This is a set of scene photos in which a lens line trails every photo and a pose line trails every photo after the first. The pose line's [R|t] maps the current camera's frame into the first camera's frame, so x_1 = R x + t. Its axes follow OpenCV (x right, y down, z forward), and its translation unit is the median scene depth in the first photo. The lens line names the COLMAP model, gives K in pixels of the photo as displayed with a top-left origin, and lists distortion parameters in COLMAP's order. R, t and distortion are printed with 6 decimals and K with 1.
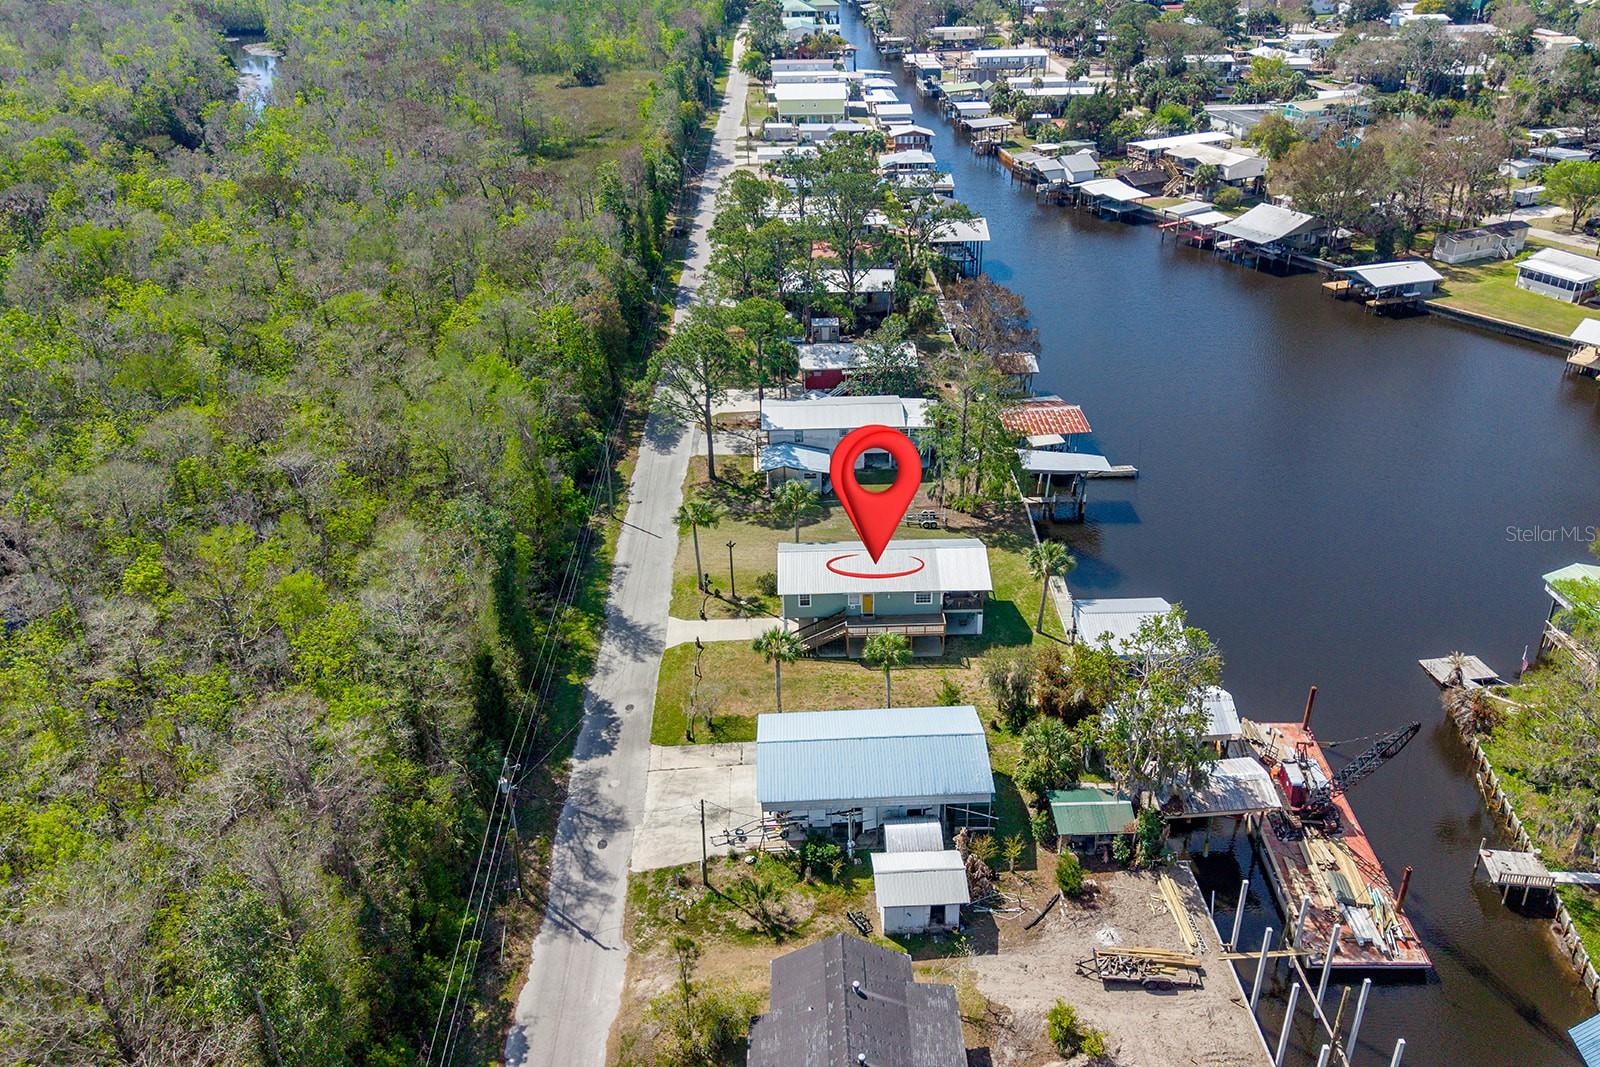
lens RADIAL K [[1275.4, 0, 829.9], [0, 1275.4, 532.1], [0, 0, 1]] dist [0.058252, -0.082910]
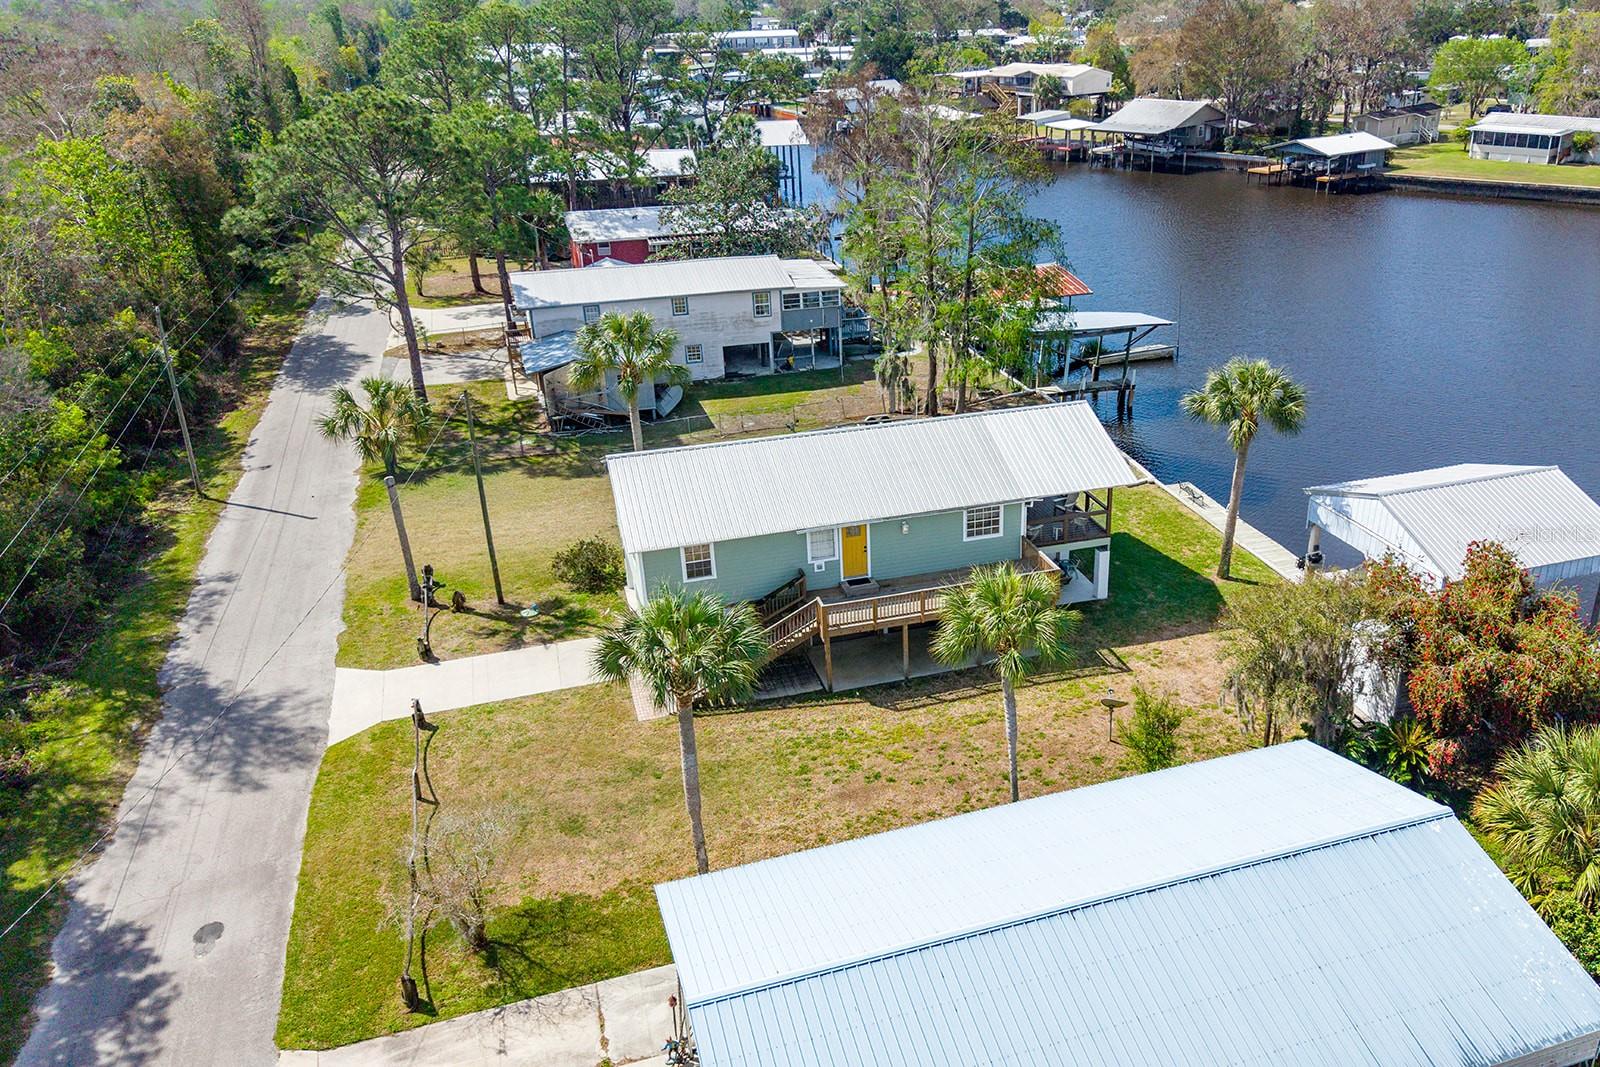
lens RADIAL K [[1298.7, 0, 936.5], [0, 1298.7, 536.5], [0, 0, 1]] dist [-0.012027, -0.011202]
pose [[0.955926, -0.116017, 0.269715, -0.051501], [0.135602, 0.989231, -0.055087, 0.071535], [-0.260419, 0.089233, 0.961363, 0.555846]]
